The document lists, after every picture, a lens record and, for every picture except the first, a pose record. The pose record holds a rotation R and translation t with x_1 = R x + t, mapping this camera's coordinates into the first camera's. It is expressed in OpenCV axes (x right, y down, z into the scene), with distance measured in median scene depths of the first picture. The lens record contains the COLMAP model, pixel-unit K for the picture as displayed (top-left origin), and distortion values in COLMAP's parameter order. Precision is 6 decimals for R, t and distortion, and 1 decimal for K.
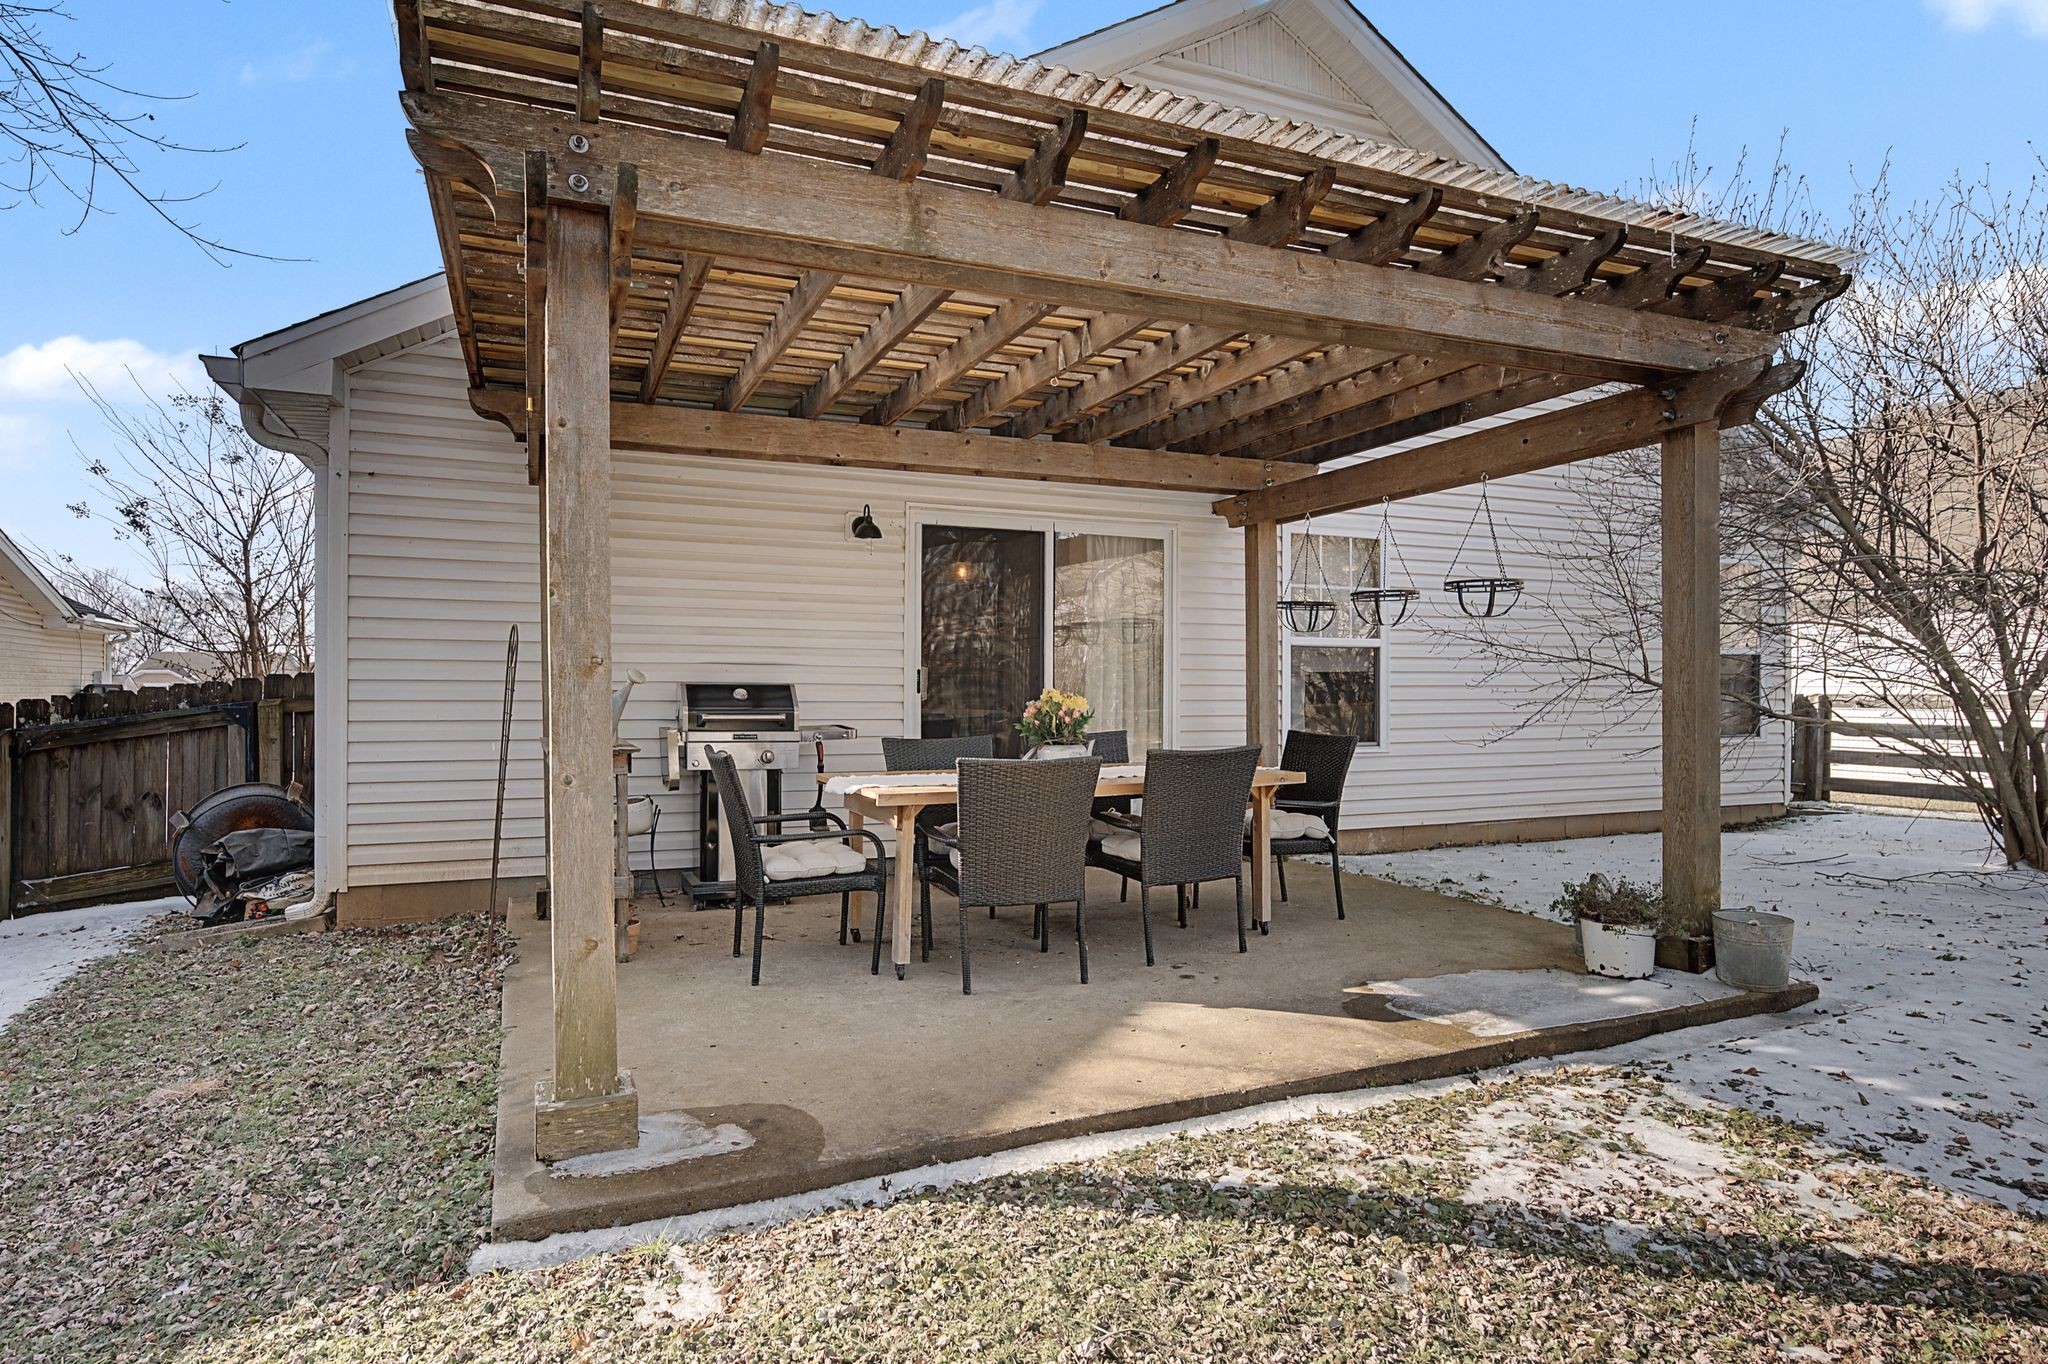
lens RADIAL K [[1199.1, 0, 1096.9], [0, 1199.1, 682.8], [0, 0, 1]] dist [-0.001351, -0.000323]
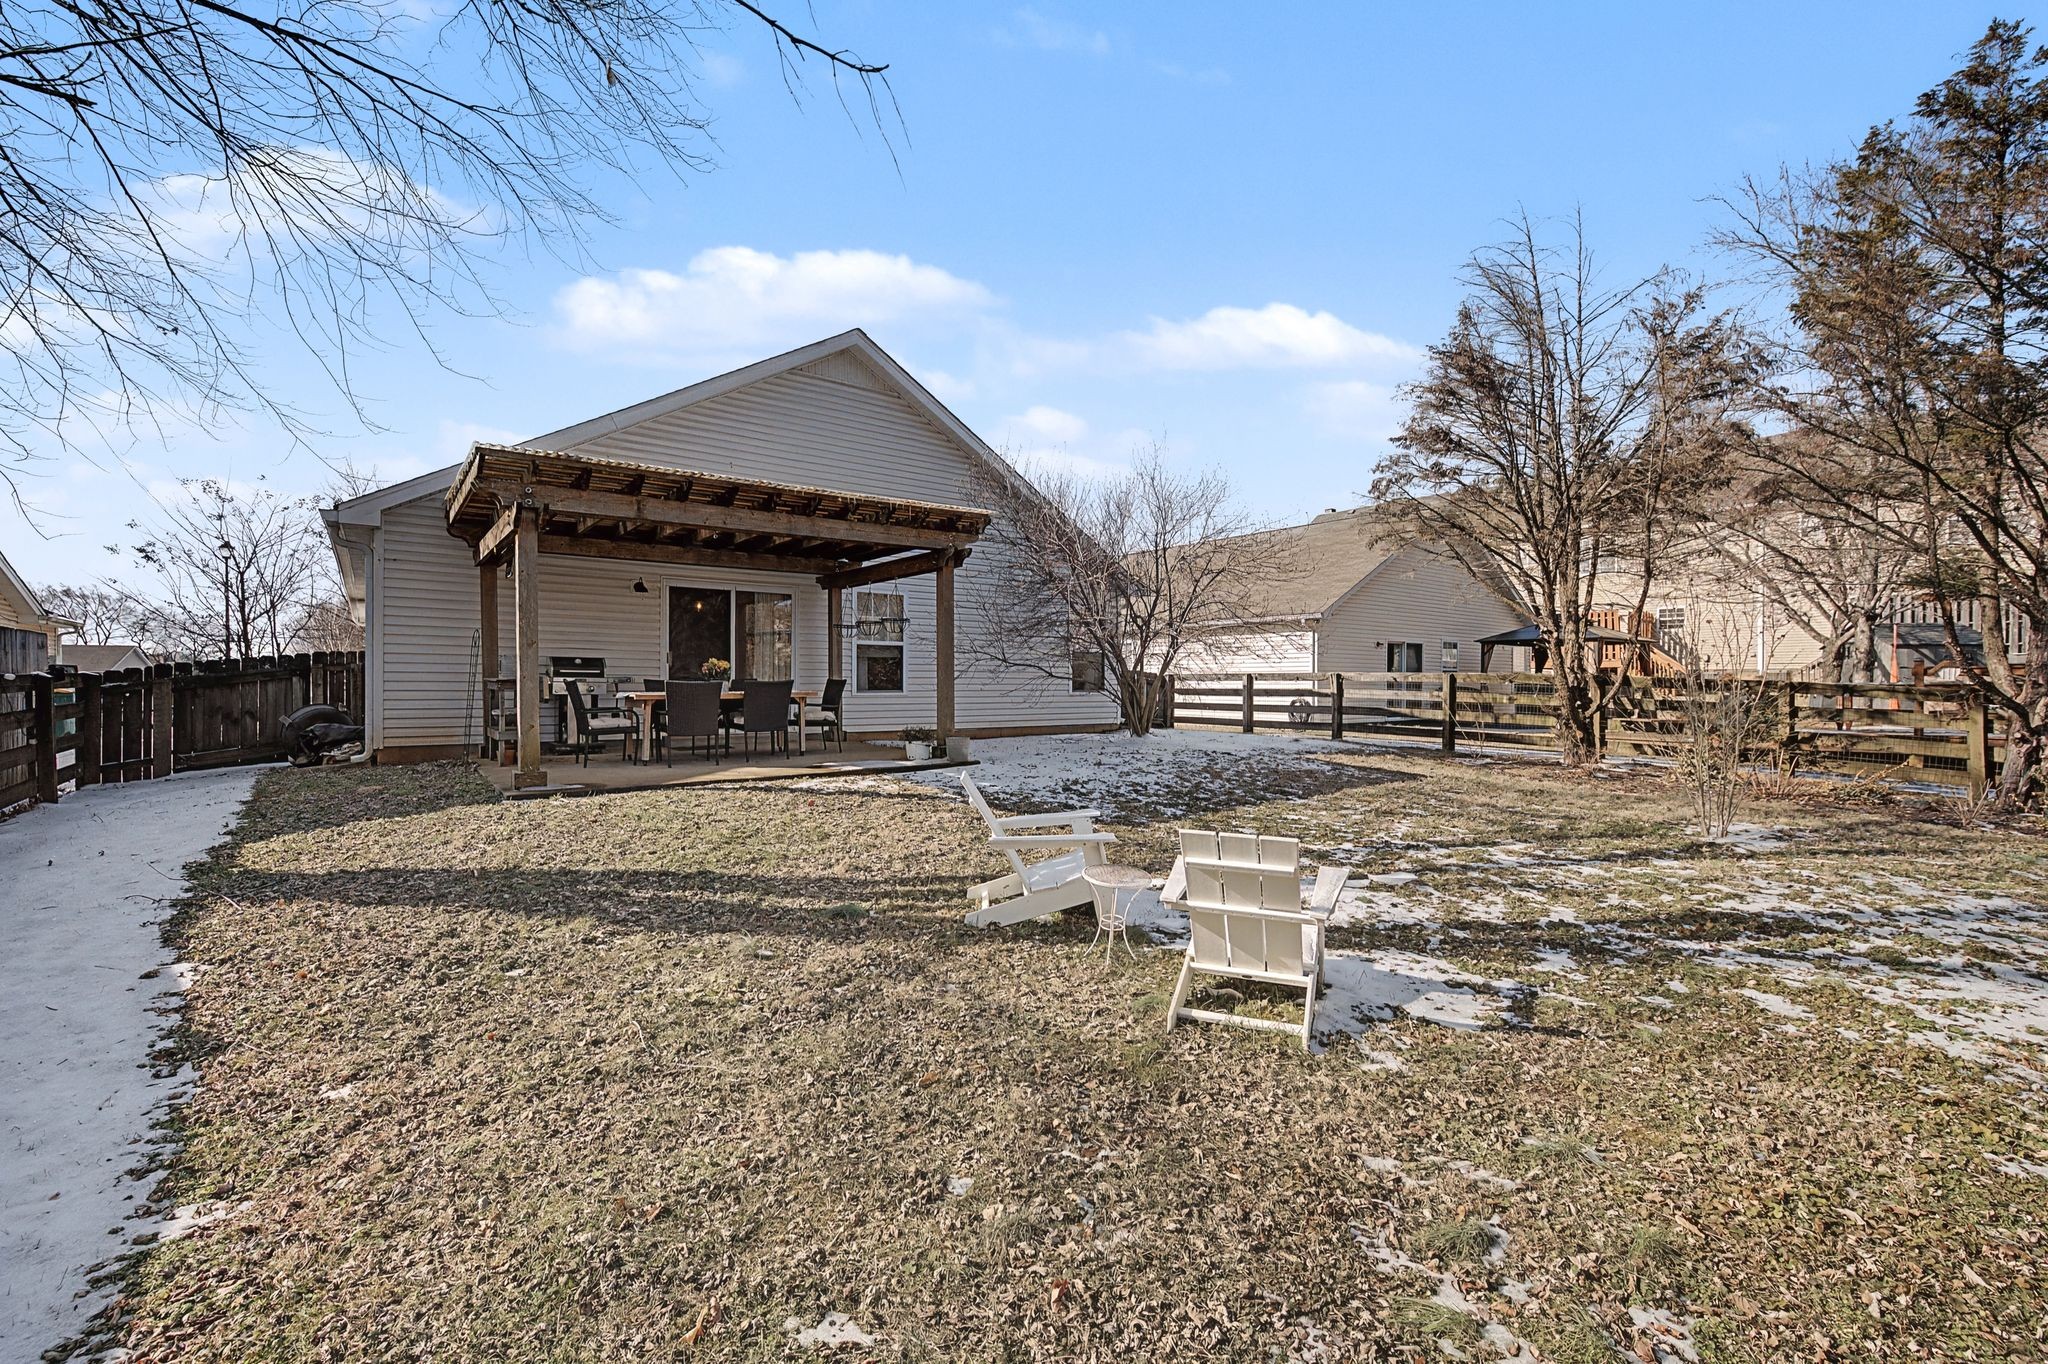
lens RADIAL K [[804.1, 0, 1022.7], [0, 804.1, 690.5], [0, 0, 1]] dist [-0.000513, -0.000068]
pose [[0.975564, 0.001213, 0.219714, 0.193167], [-0.005767, 0.999782, 0.020087, 0.030267], [-0.219641, -0.020863, 0.975358, -0.685215]]
